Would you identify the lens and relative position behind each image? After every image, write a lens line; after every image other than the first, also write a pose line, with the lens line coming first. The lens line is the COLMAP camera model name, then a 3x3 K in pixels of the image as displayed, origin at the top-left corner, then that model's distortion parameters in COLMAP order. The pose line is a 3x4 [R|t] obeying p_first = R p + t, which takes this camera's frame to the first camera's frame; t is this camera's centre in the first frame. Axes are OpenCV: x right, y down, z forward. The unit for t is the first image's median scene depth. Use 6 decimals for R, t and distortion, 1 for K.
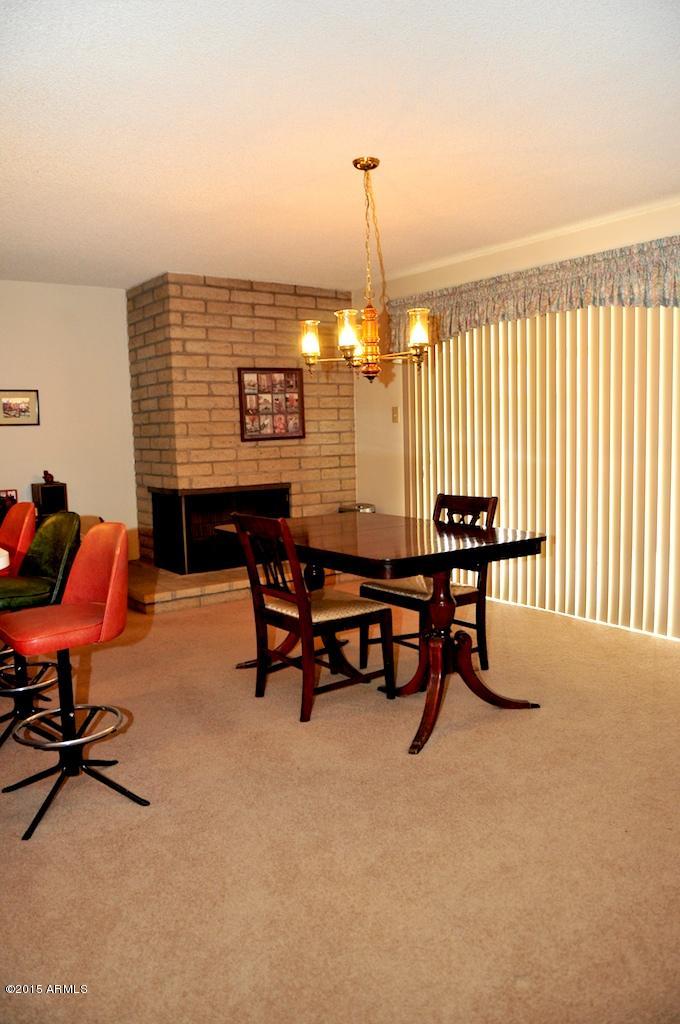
lens RADIAL K [[761.5, 0, 337.9], [0, 761.5, 510.8], [0, 0, 1]] dist [-0.029373, -0.025189]
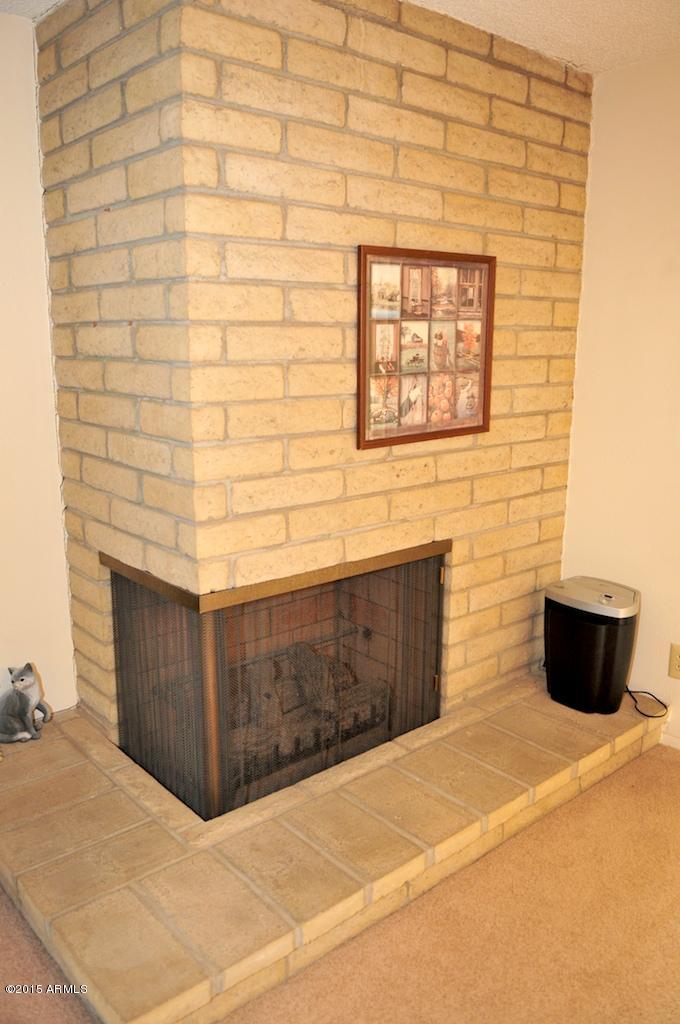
lens RADIAL K [[810.9, 0, 344.1], [0, 810.9, 514.1], [0, 0, 1]] dist [-0.029143, -0.022558]
pose [[0.995095, 0.011208, 0.098289, -0.172178], [-0.022012, 0.993739, 0.109534, -0.102665], [-0.096446, -0.111160, 0.989112, 0.600766]]
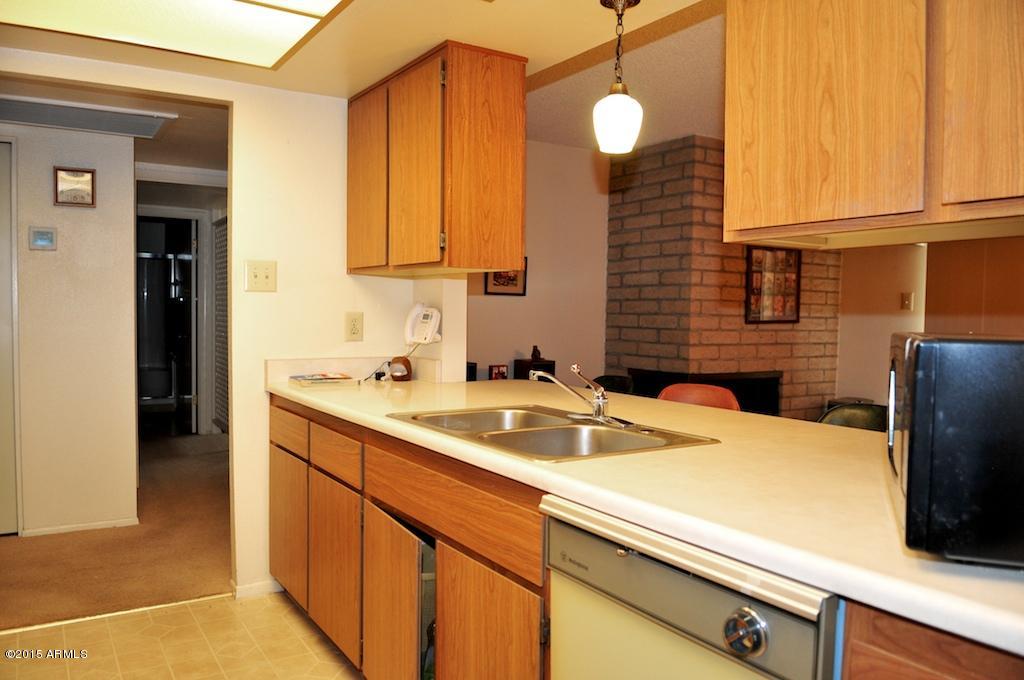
lens RADIAL K [[761.5, 0, 505.5], [0, 761.5, 348.3], [0, 0, 1]] dist [-0.029373, -0.025189]
pose [[0.997796, 0.044861, -0.048897, -0.365431], [-0.047730, 0.997106, -0.059177, 0.005116], [0.046100, 0.061381, 0.997049, 0.090770]]
